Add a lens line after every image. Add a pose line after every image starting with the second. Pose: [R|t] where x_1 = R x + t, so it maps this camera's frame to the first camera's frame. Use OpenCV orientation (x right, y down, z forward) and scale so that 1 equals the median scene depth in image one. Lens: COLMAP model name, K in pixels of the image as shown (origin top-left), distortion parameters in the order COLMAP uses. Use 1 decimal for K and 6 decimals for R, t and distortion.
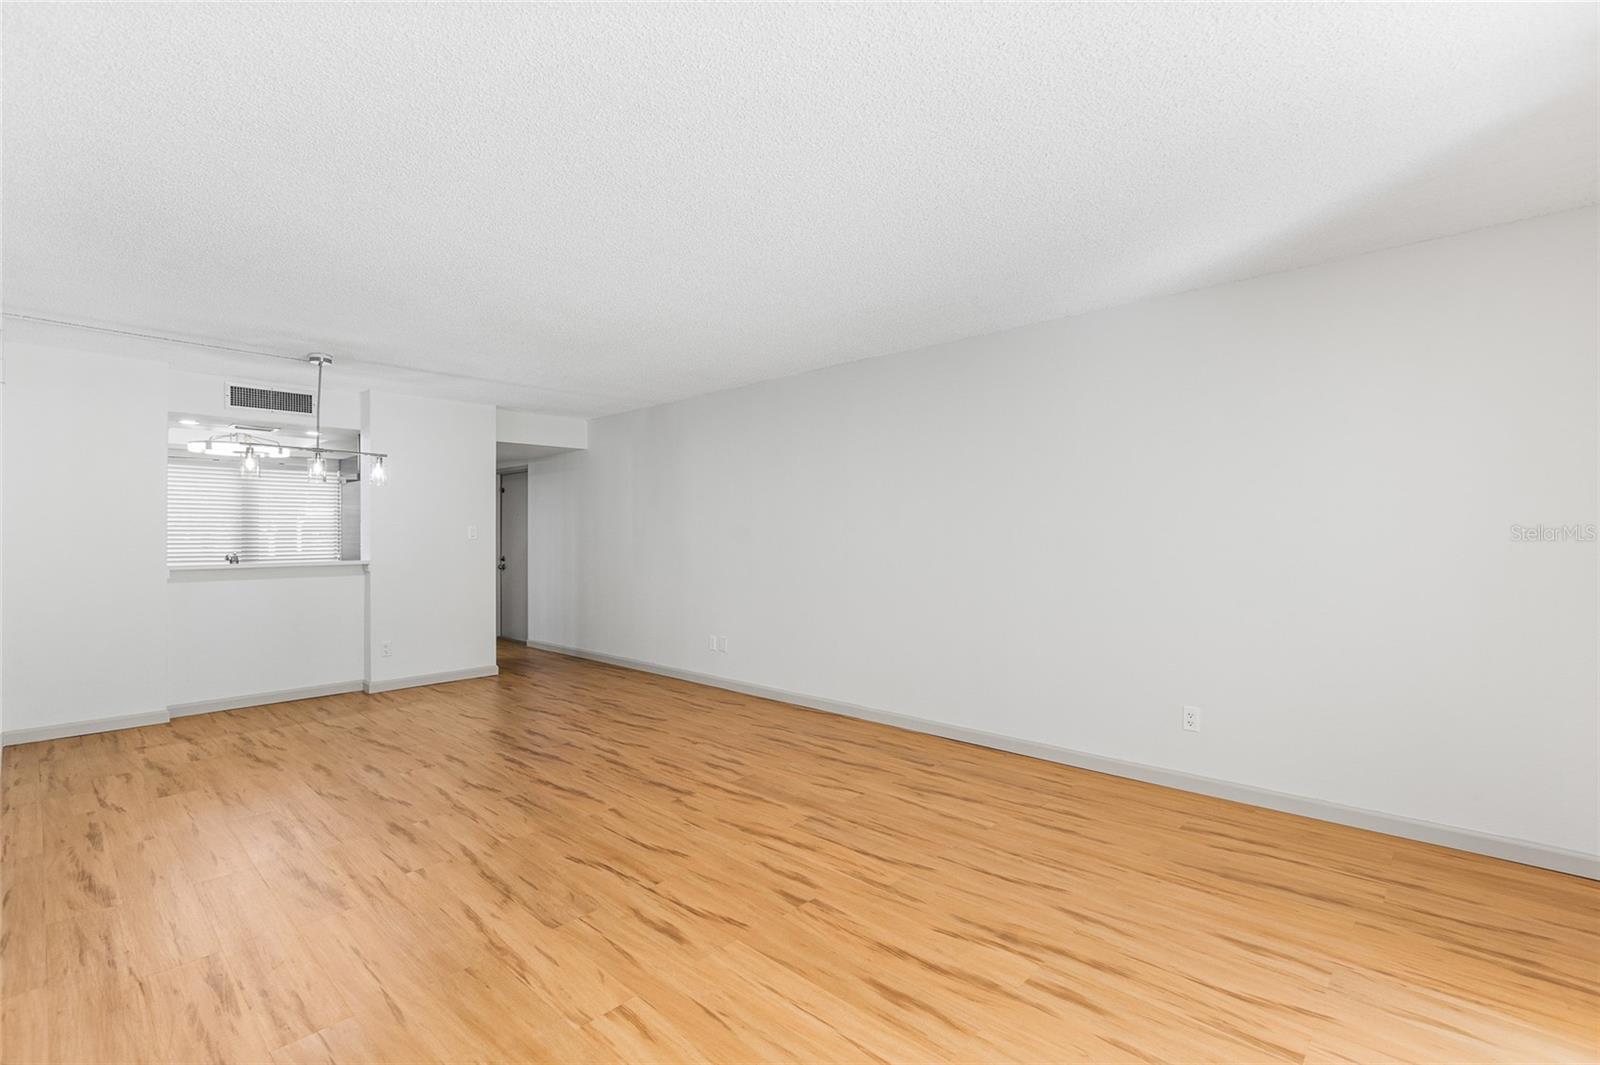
lens RADIAL K [[727.1, 0, 816.4], [0, 727.1, 530.3], [0, 0, 1]] dist [0.002836, -0.001327]
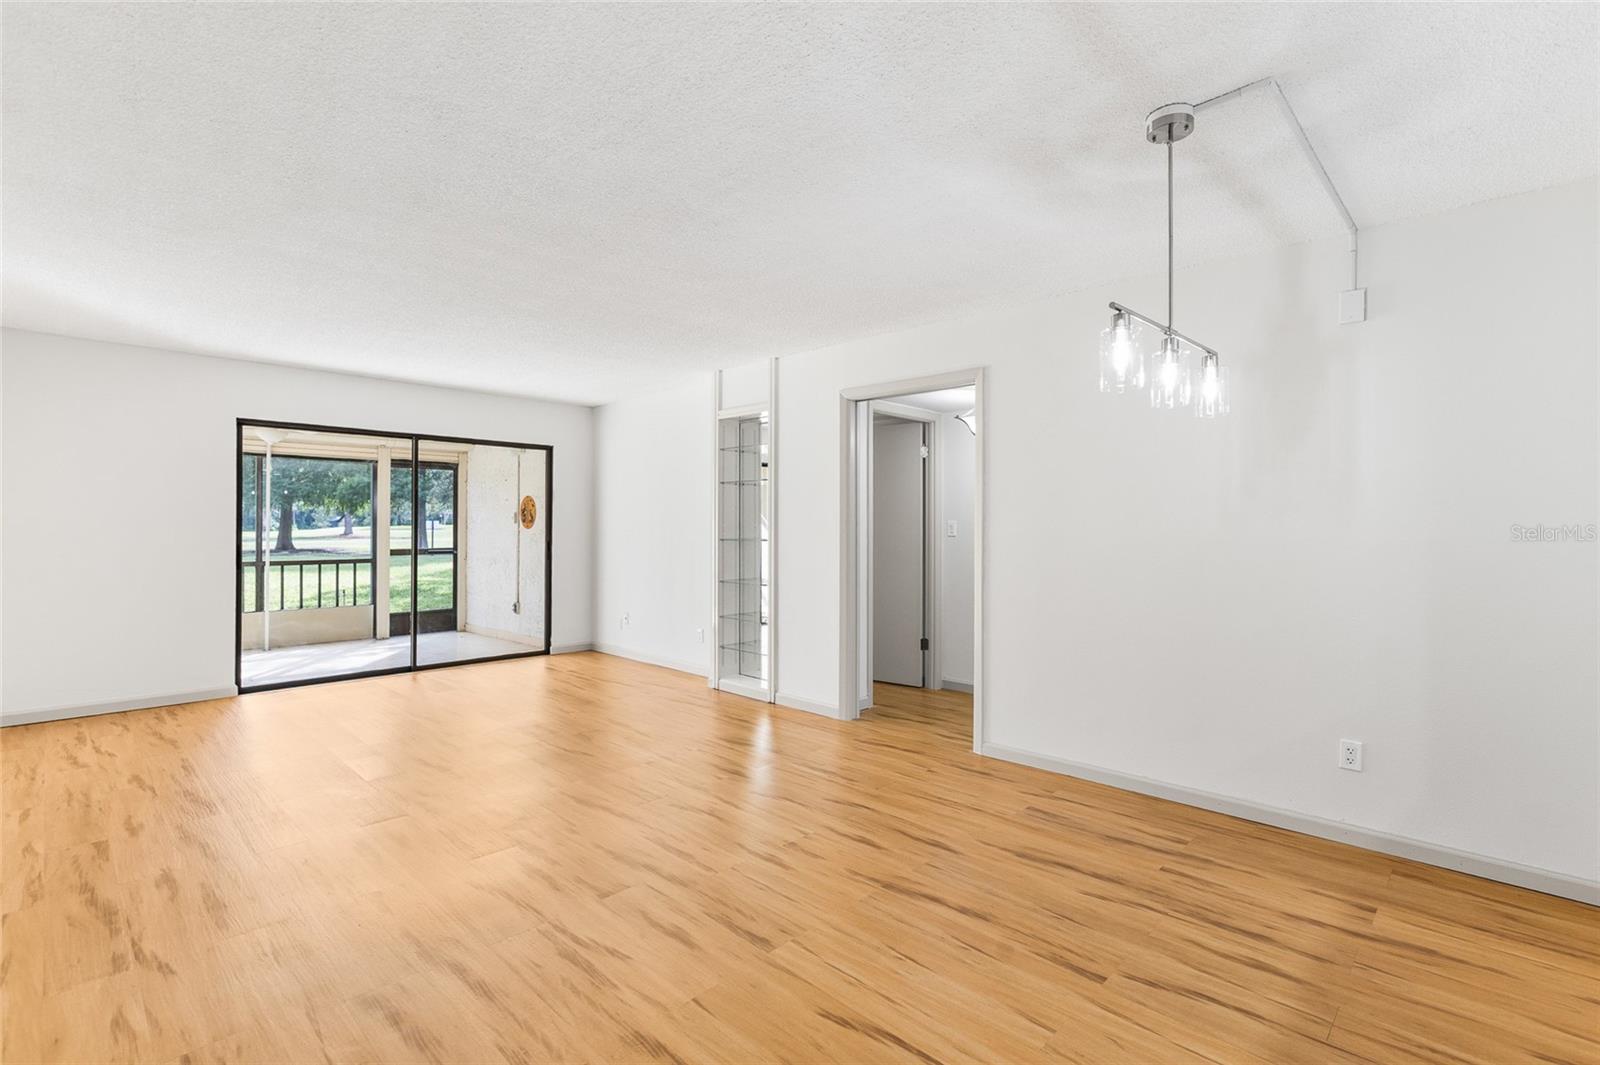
lens RADIAL K [[727.1, 0, 802.5], [0, 727.1, 534.1], [0, 0, 1]] dist [0.002836, -0.001327]
pose [[-0.999517, -0.002708, 0.030964, -0.556575], [-0.002495, 0.999973, 0.006895, 0.012178], [-0.030982, 0.006814, -0.999497, 1.690401]]
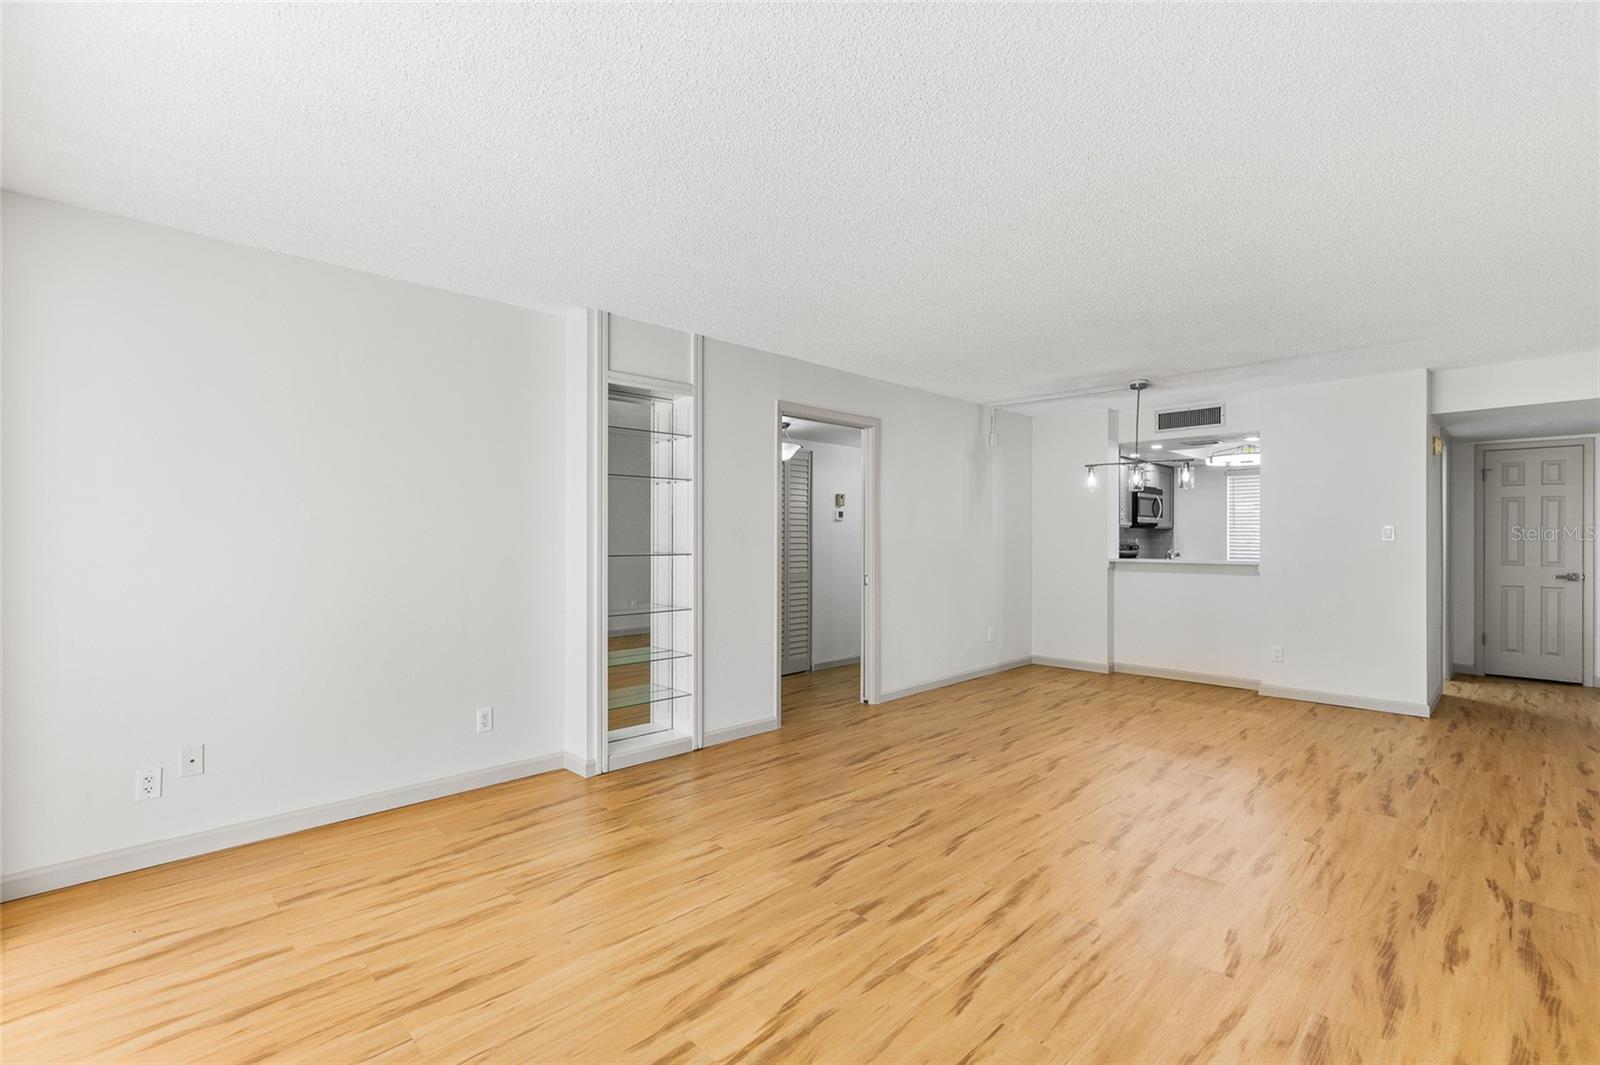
lens RADIAL K [[727.1, 0, 789.8], [0, 727.1, 530.2], [0, 0, 1]] dist [0.002836, -0.001327]
pose [[-0.061289, -0.004560, -0.998110, 0.599533], [0.002968, 0.999984, -0.004750, 0.002945], [0.998116, -0.003254, -0.061275, 0.605951]]
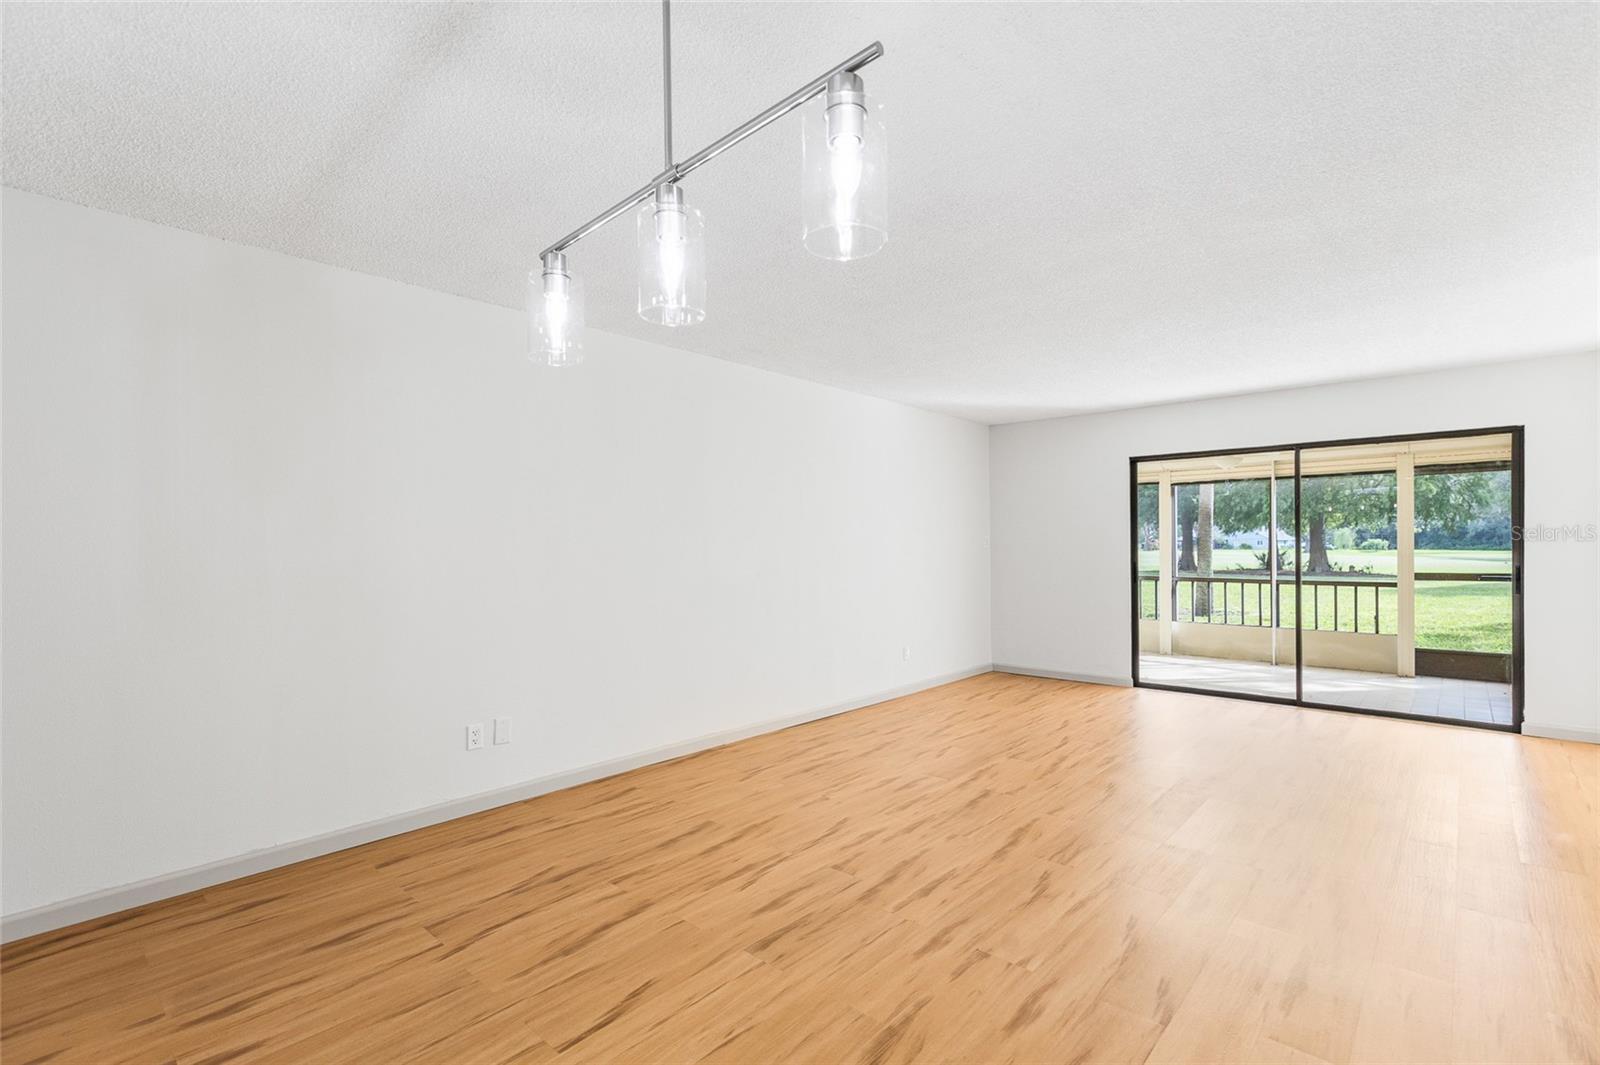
lens RADIAL K [[727.1, 0, 809.5], [0, 727.1, 547.0], [0, 0, 1]] dist [0.002836, -0.001327]
pose [[-0.013327, 0.000367, 0.999911, -1.075533], [0.001101, 0.999999, -0.000352, 0.010248], [-0.999911, 0.001096, -0.013328, 1.123279]]
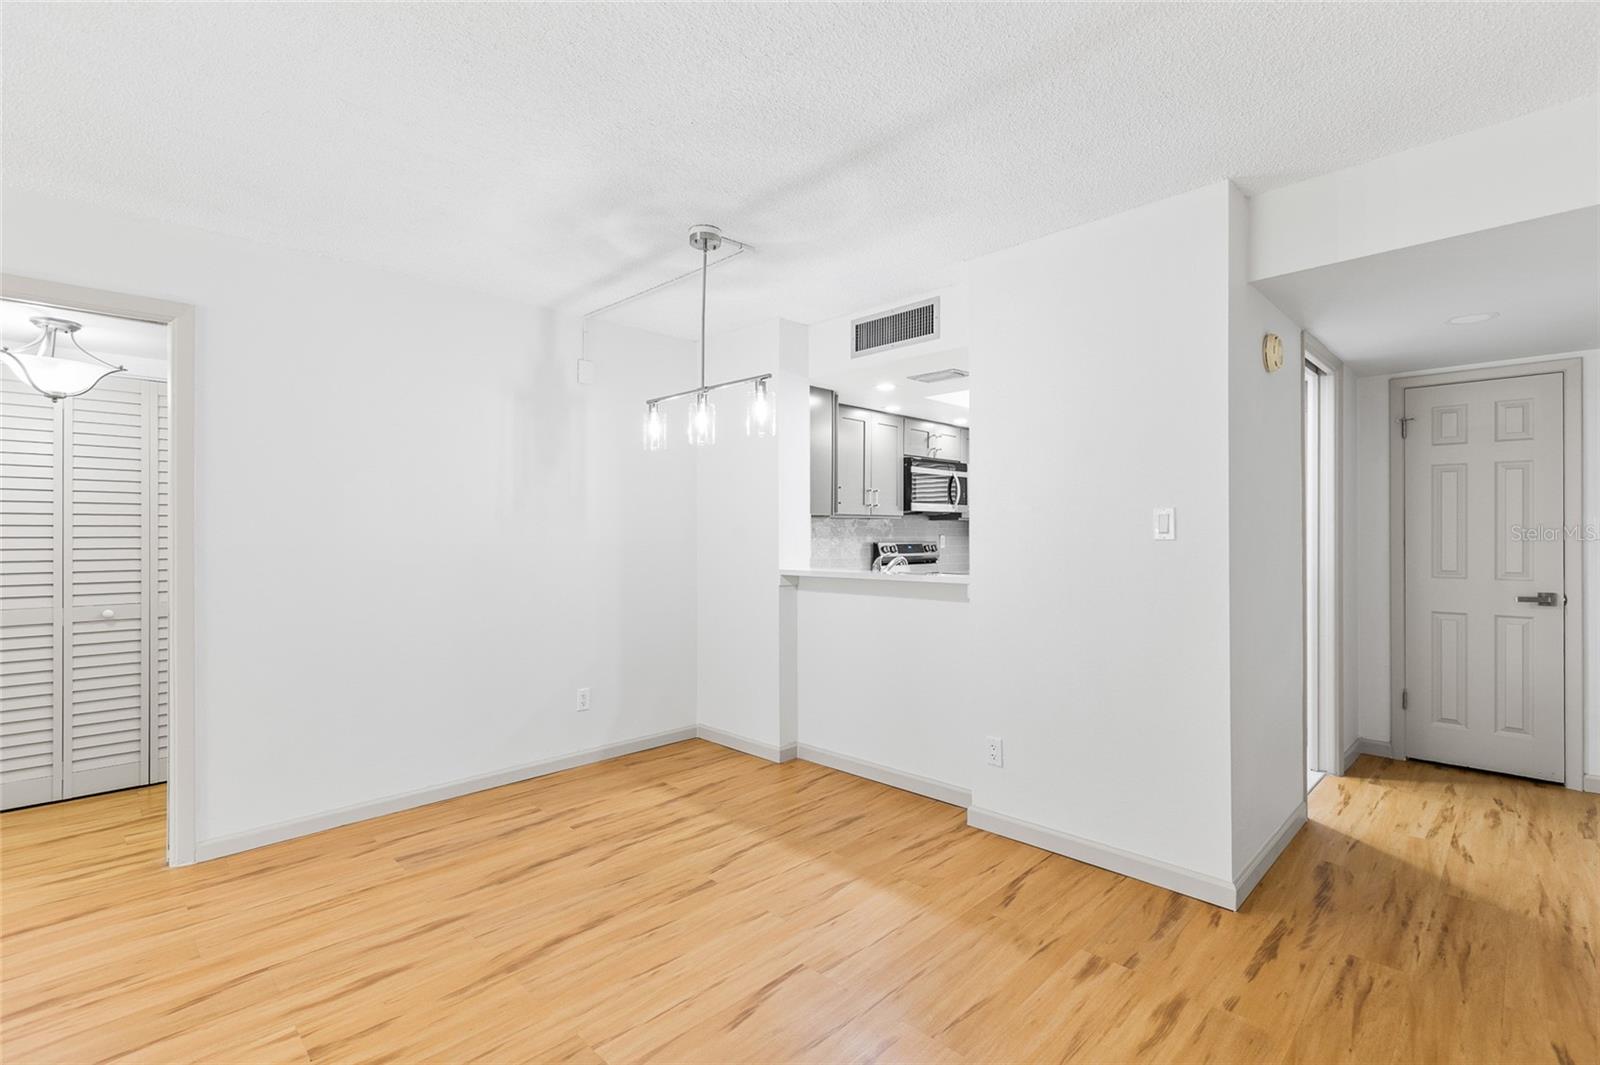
lens RADIAL K [[727.1, 0, 795.4], [0, 727.1, 532.6], [0, 0, 1]] dist [0.002836, -0.001327]
pose [[-0.052017, -0.002971, -0.998642, -0.105166], [0.008850, 0.999955, -0.003436, 0.013496], [0.998607, -0.009017, -0.051988, 1.295935]]
